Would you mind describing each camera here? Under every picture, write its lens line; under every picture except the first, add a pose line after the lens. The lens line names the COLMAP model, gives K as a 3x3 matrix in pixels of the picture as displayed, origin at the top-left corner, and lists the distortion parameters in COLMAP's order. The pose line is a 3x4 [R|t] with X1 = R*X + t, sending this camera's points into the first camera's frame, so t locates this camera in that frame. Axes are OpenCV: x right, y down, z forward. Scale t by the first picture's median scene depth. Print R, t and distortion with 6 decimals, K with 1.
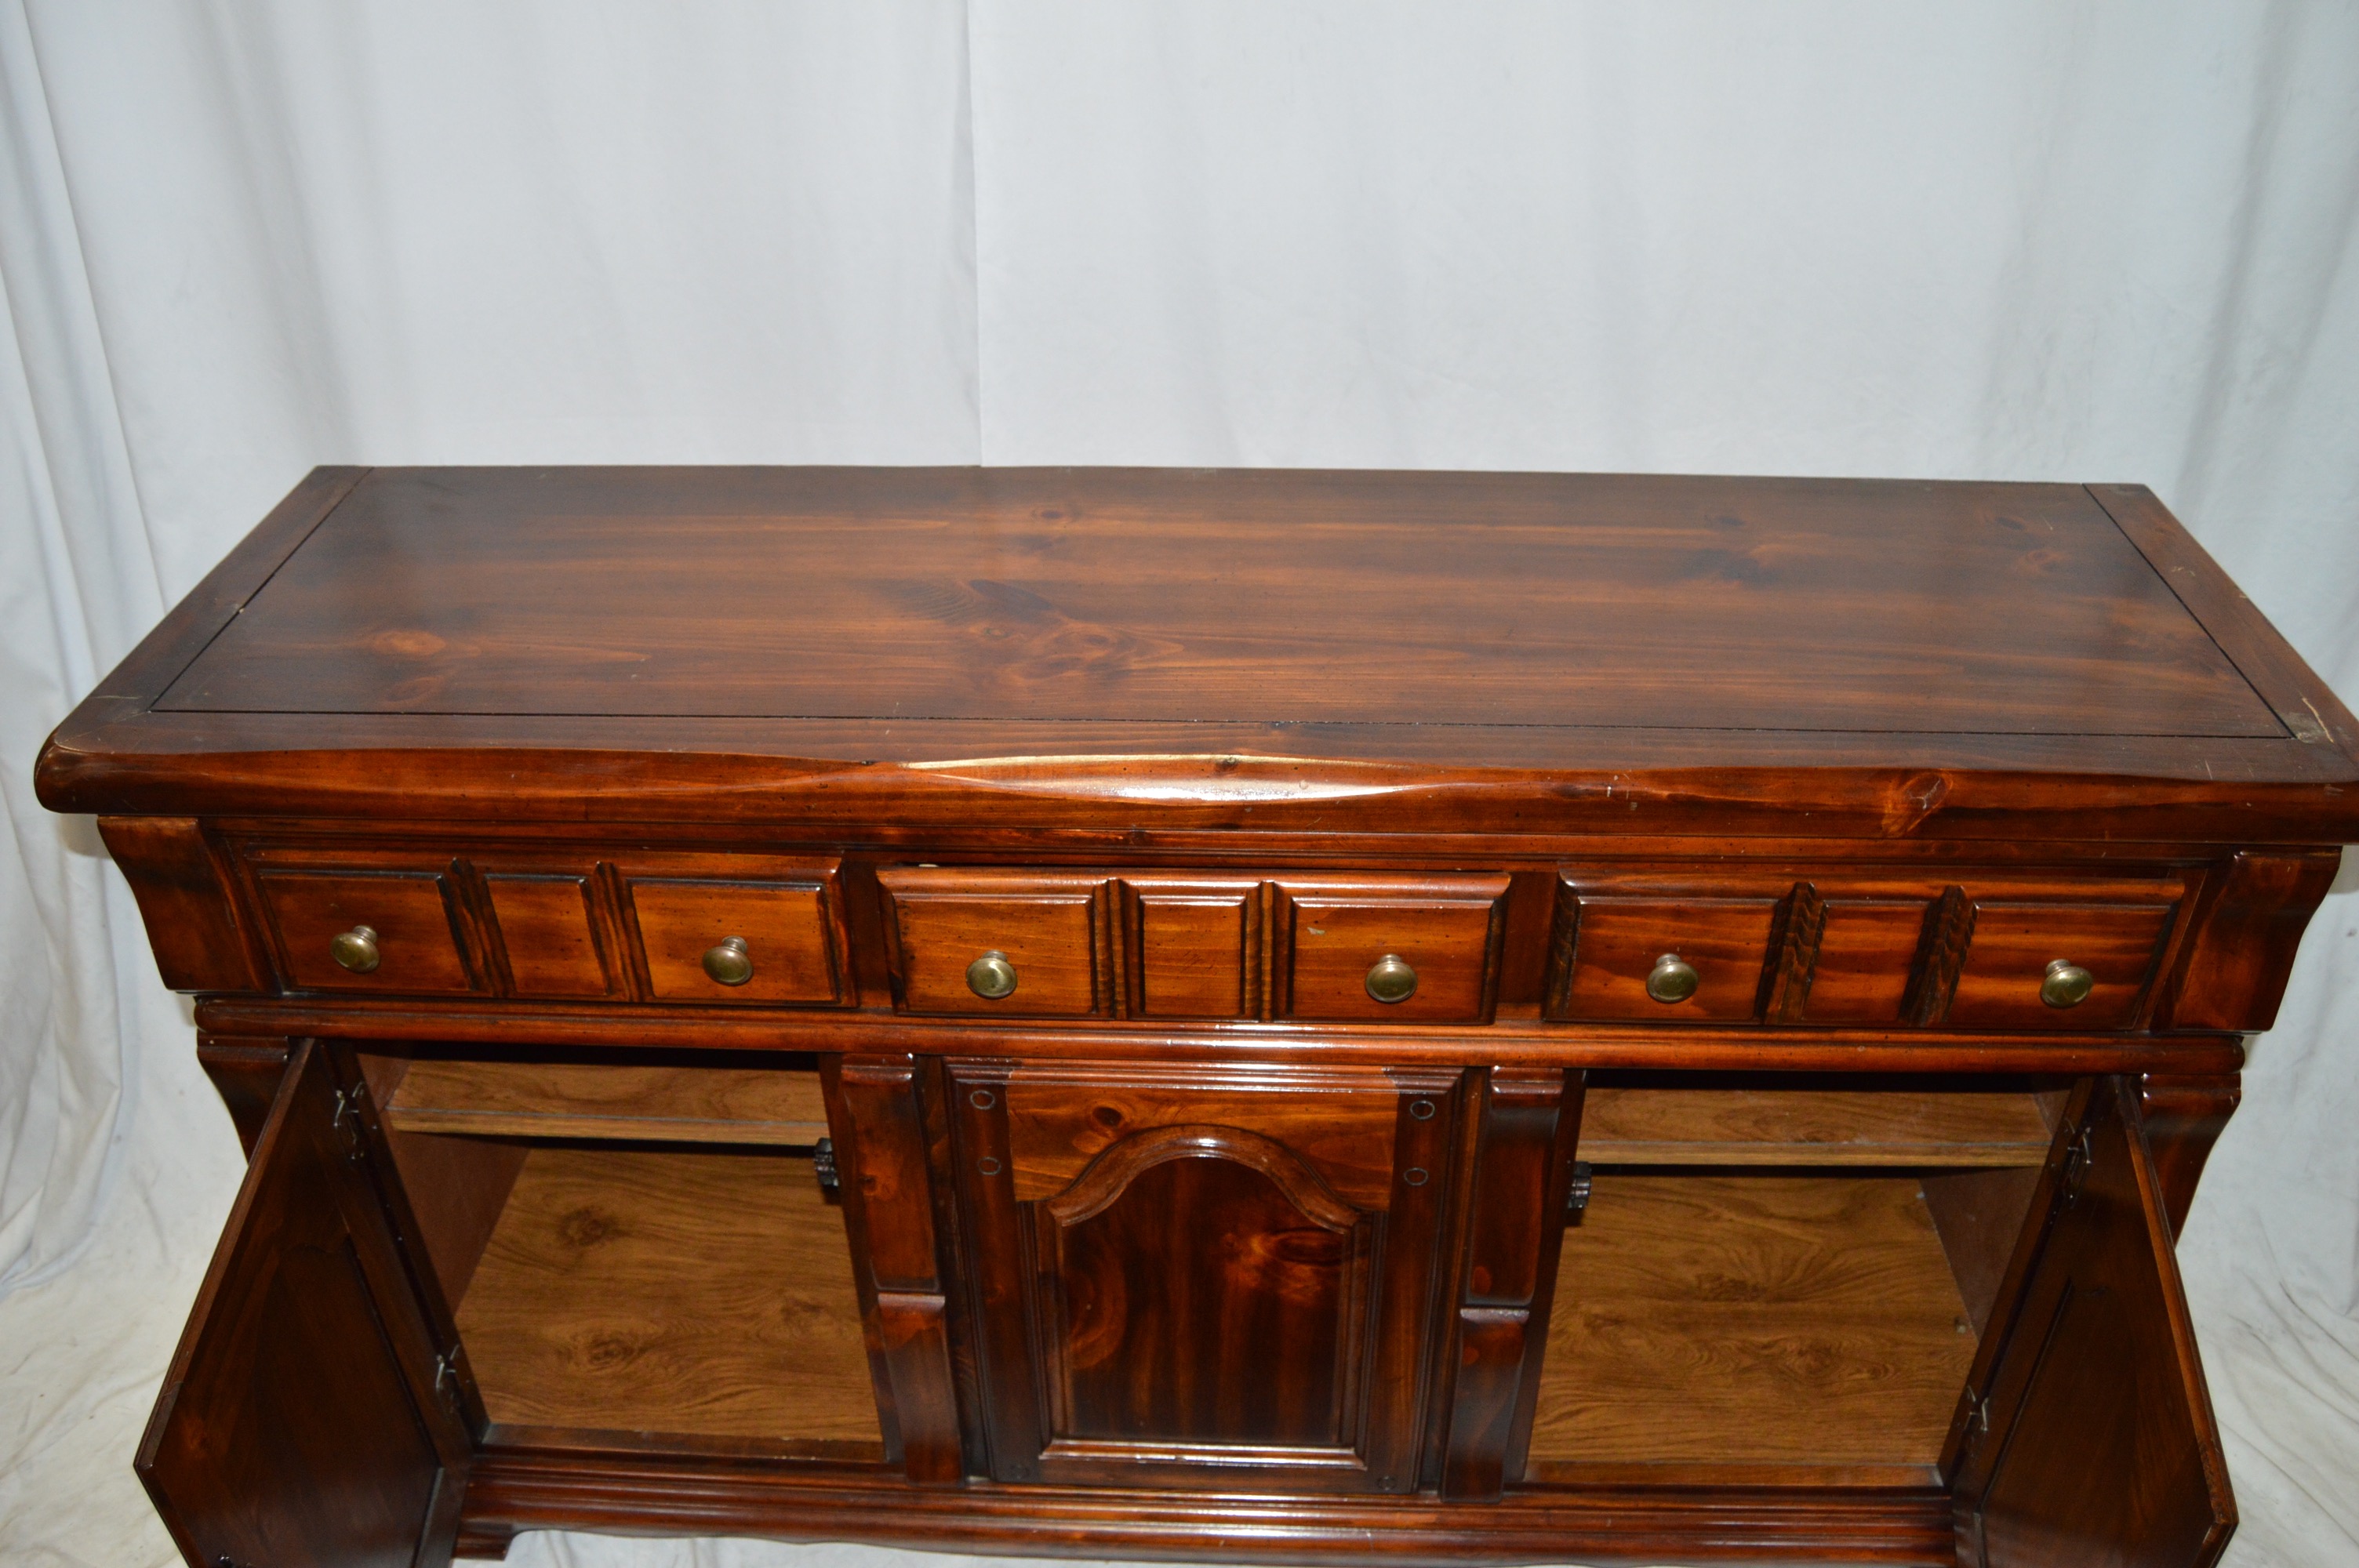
lens RADIAL K [[1870.1, 0, 1186.9], [0, 1870.1, 776.1], [0, 0, 1]] dist [-0.099685, 0.042653]
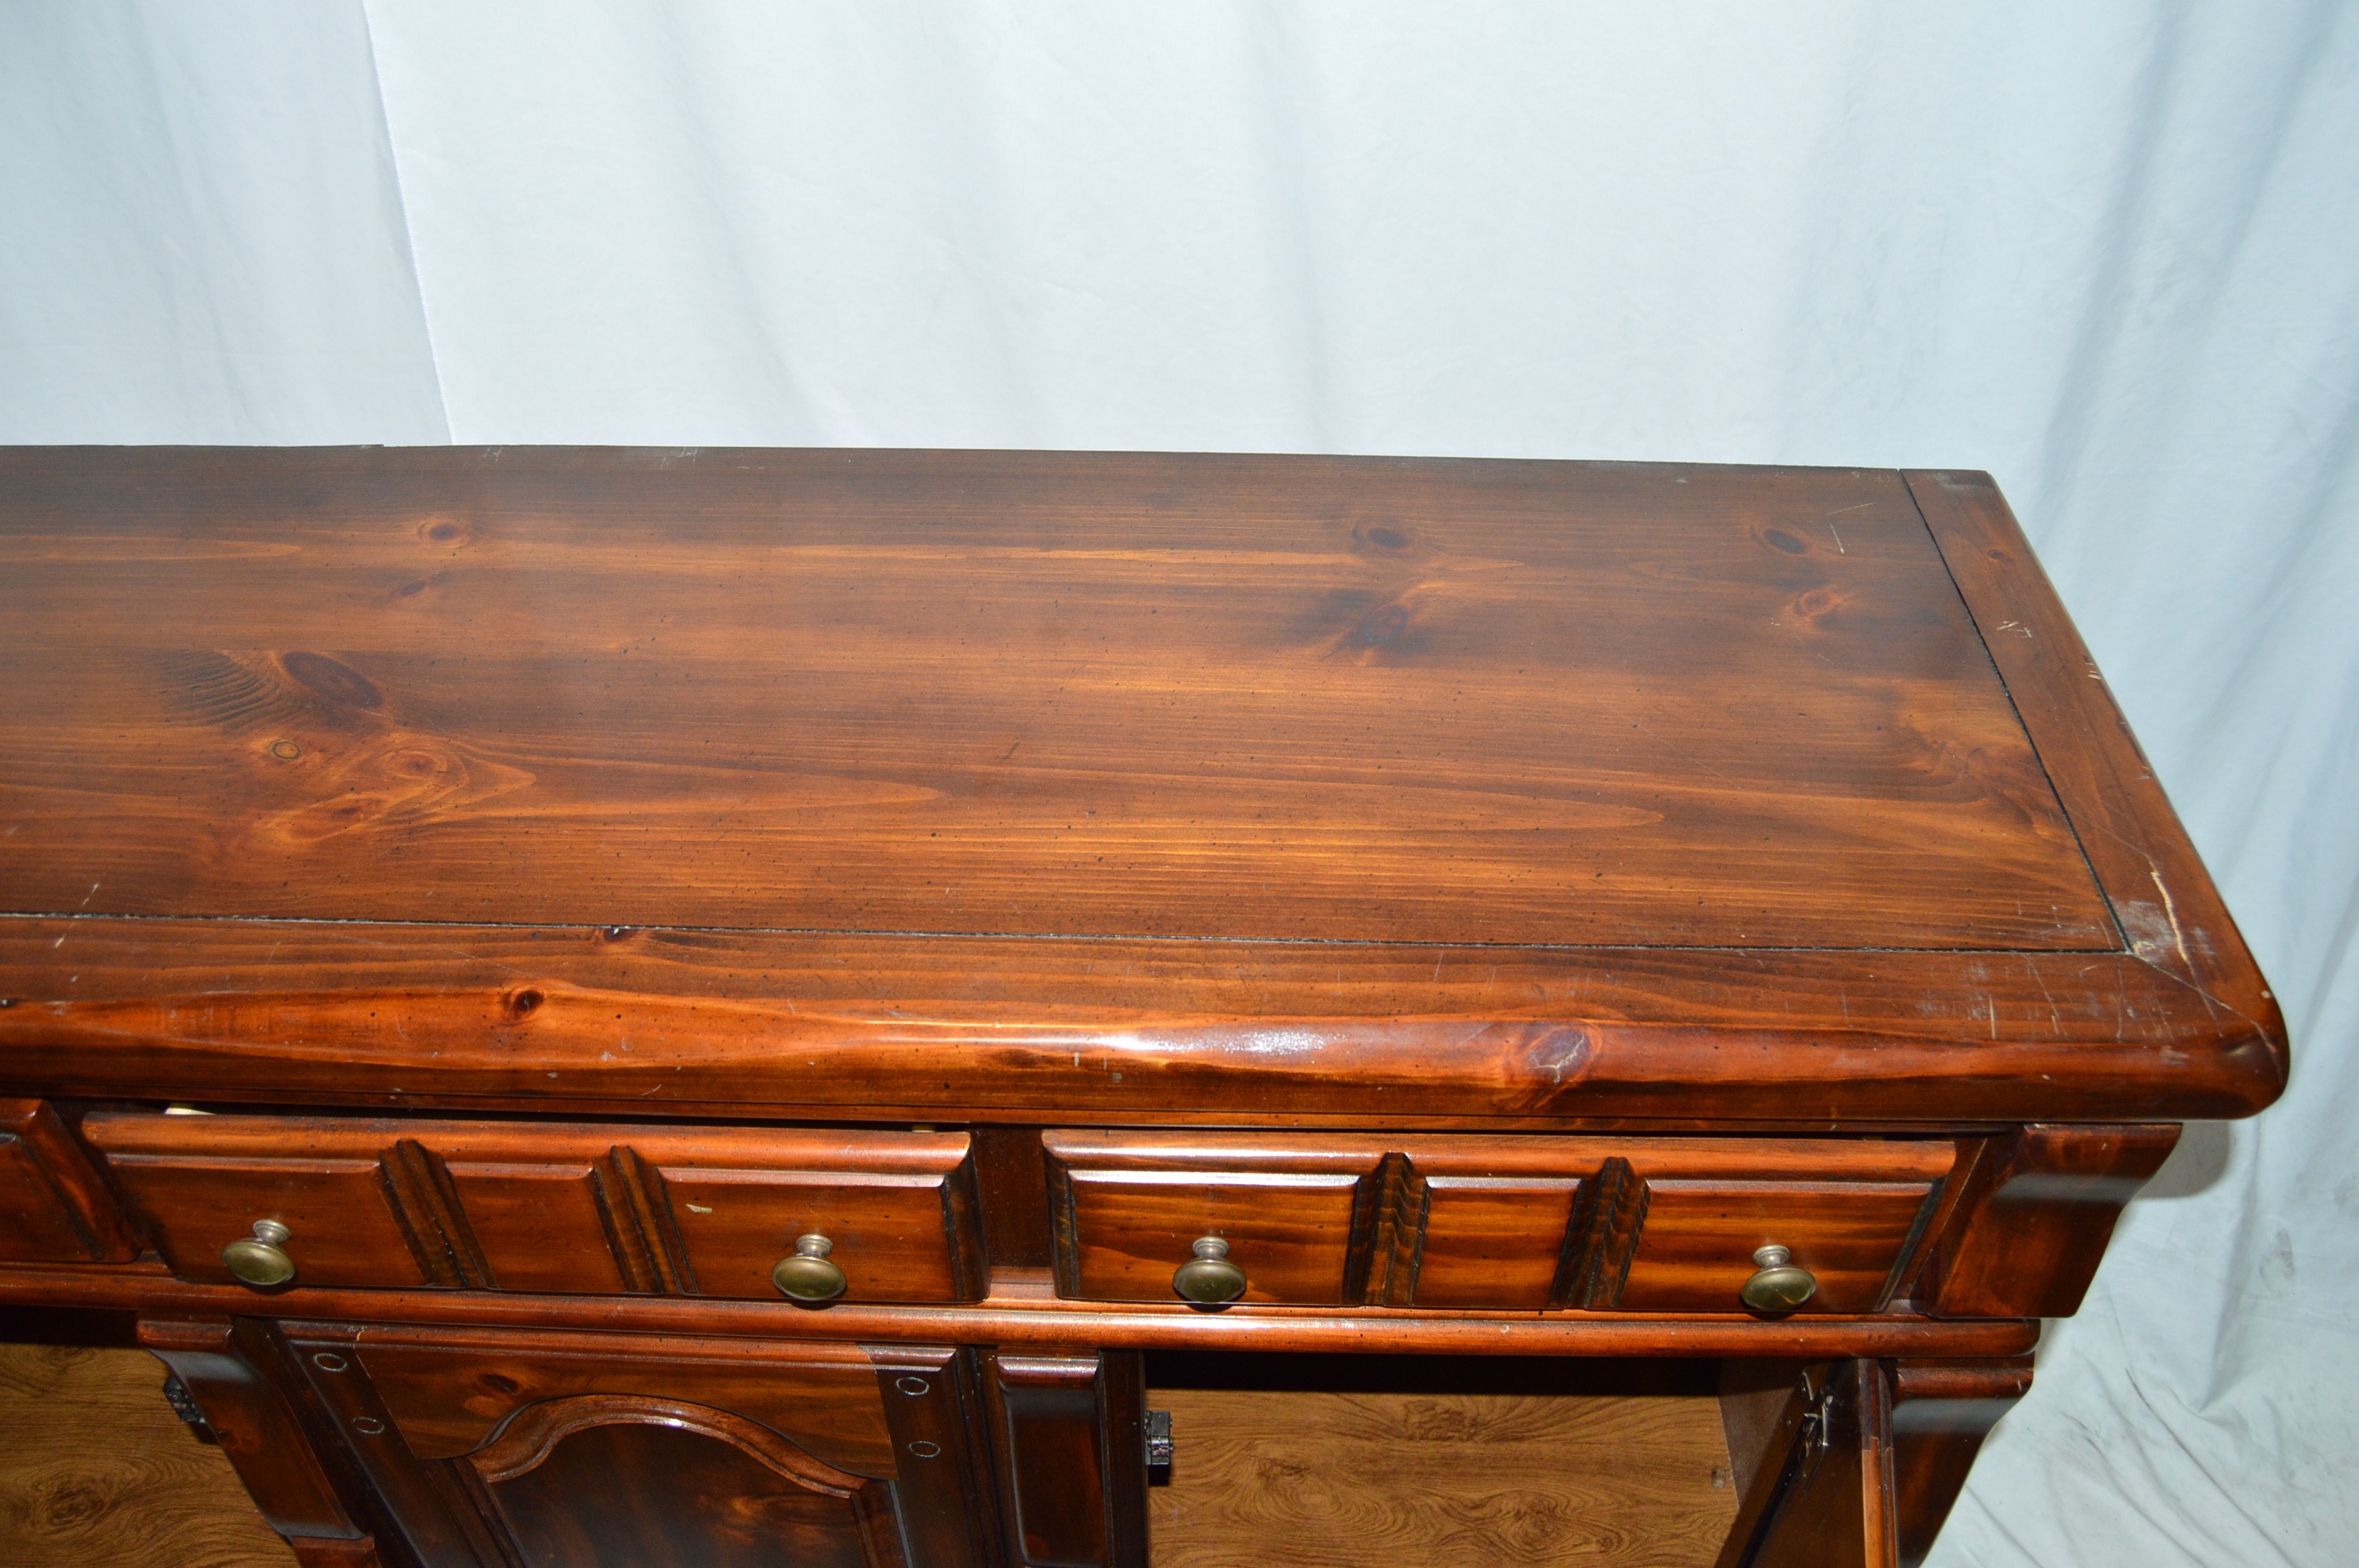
lens RADIAL K [[1870.1, 0, 1186.9], [0, 1870.1, 776.1], [0, 0, 1]] dist [-0.099685, 0.042653]
pose [[0.999778, -0.002477, 0.020932, 0.216090], [-0.000461, 0.990269, 0.139165, -0.158442], [-0.021073, -0.139144, 0.990048, 0.302101]]
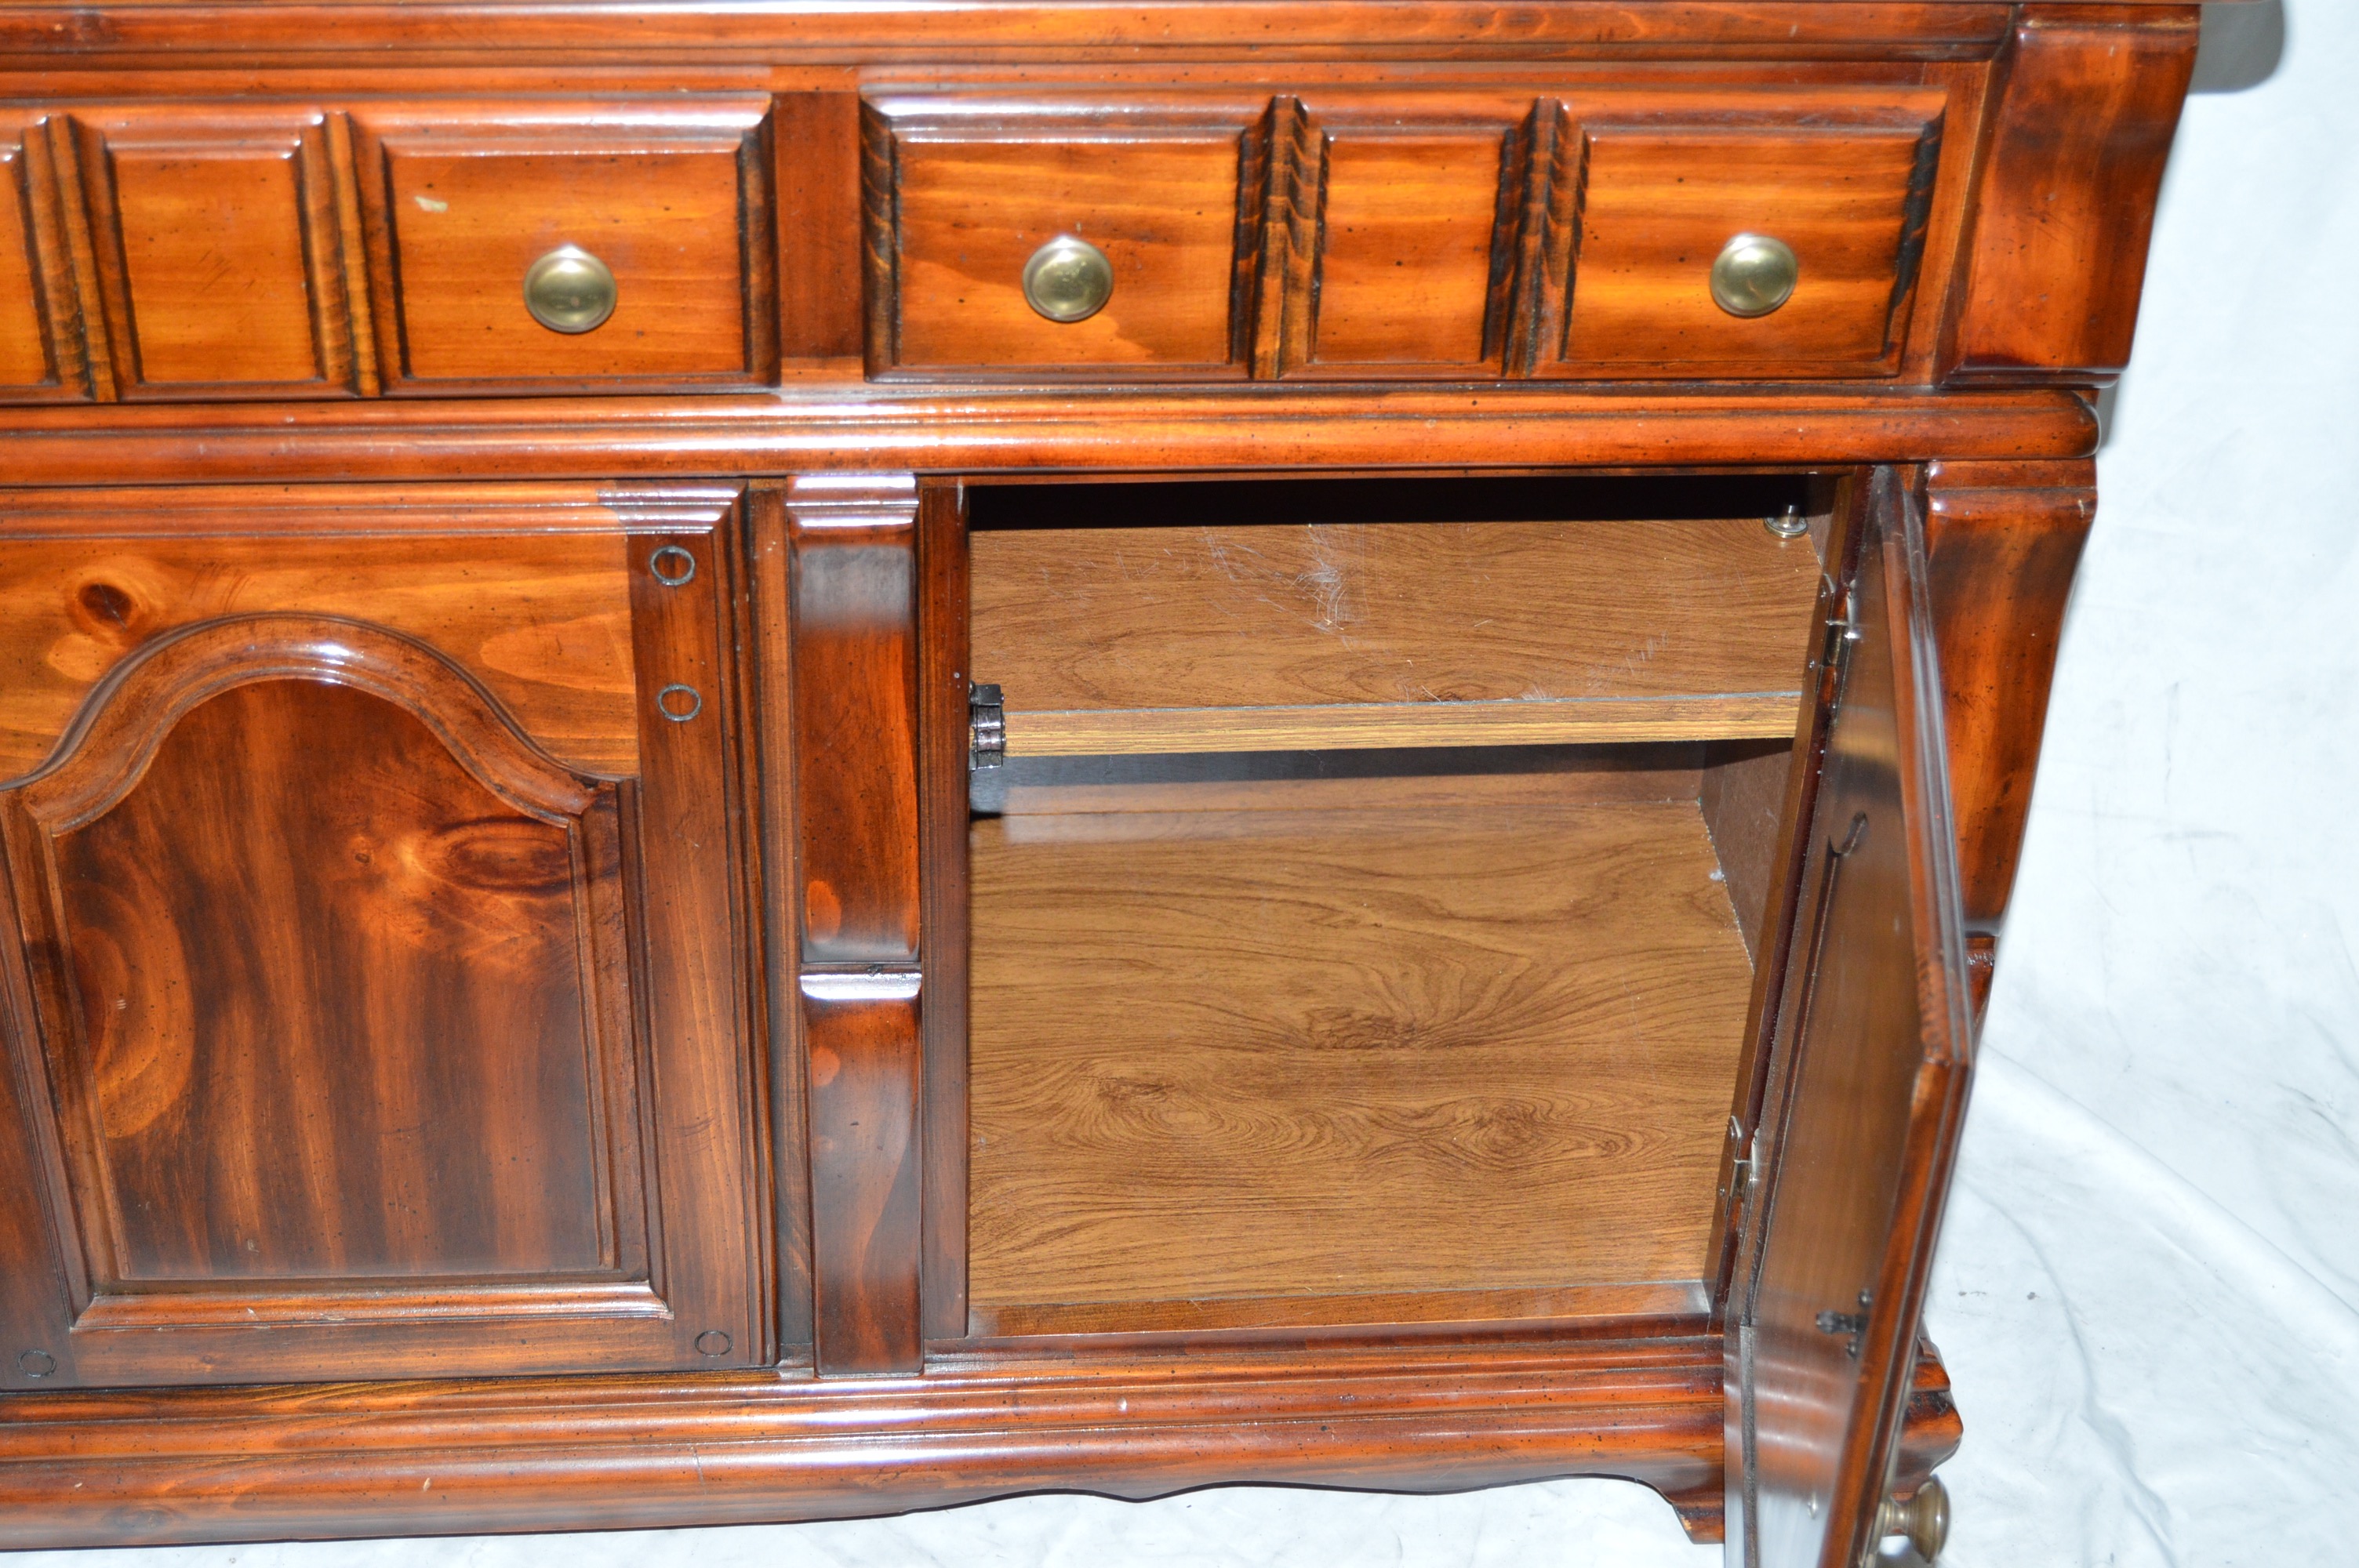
lens RADIAL K [[3653.6, 0, 1195.3], [0, 3653.6, 783.3], [0, 0, 1]] dist [-0.036201, -0.041878]
pose [[0.990619, -0.038045, 0.131252, 0.133080], [0.031106, 0.998028, 0.054517, 0.186018], [-0.133067, -0.049923, 0.989849, -0.114435]]
